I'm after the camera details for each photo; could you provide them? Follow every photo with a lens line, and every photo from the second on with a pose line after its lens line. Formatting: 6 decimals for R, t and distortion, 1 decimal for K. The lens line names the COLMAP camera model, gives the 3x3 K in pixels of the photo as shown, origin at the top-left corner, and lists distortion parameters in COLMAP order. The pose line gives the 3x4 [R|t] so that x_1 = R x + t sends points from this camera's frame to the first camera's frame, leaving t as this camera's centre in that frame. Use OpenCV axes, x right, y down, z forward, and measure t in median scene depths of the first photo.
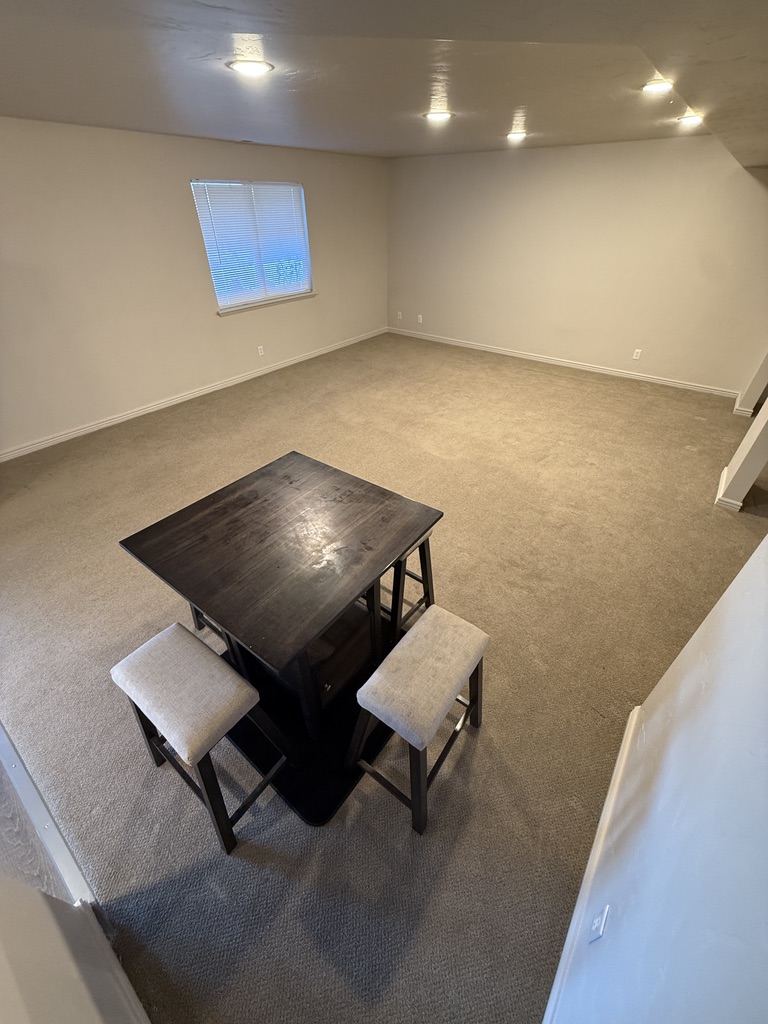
lens RADIAL K [[407.2, 0, 386.5], [0, 407.2, 513.2], [0, 0, 1]] dist [0.002779, 0.000200]
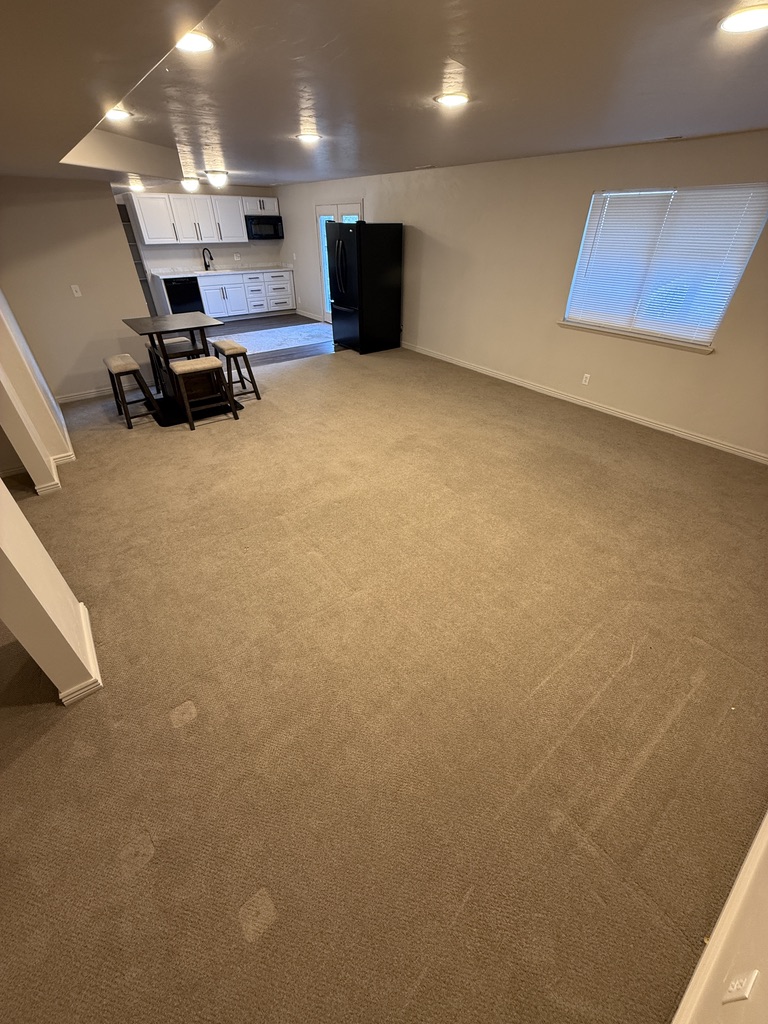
lens RADIAL K [[407.2, 0, 383.1], [0, 407.2, 509.6], [0, 0, 1]] dist [0.002779, 0.000200]
pose [[-0.270415, 0.561051, -0.782367, 0.743260], [-0.586350, 0.548561, 0.596049, -0.579658], [0.763590, 0.619921, 0.180633, 0.770573]]
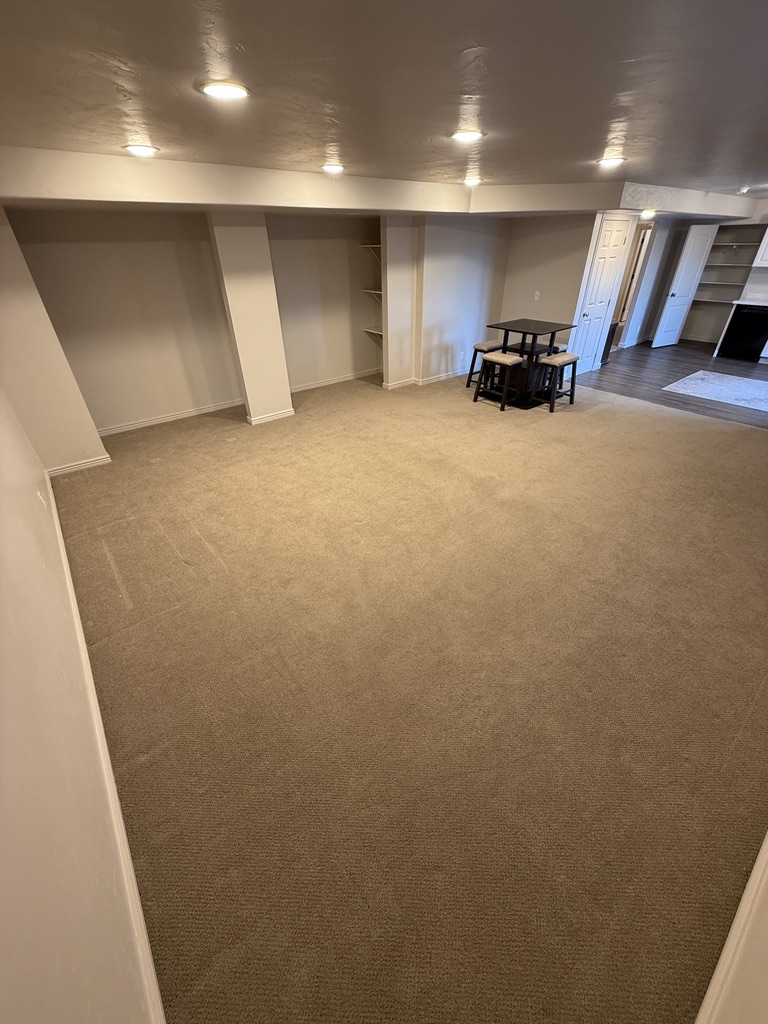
lens RADIAL K [[407.2, 0, 384.9], [0, 407.2, 510.8], [0, 0, 1]] dist [0.002779, 0.000200]
pose [[-0.967429, -0.121931, 0.221842, -0.007967], [0.169234, 0.340205, 0.924998, -0.926910], [-0.188257, 0.932413, -0.308489, 1.217230]]
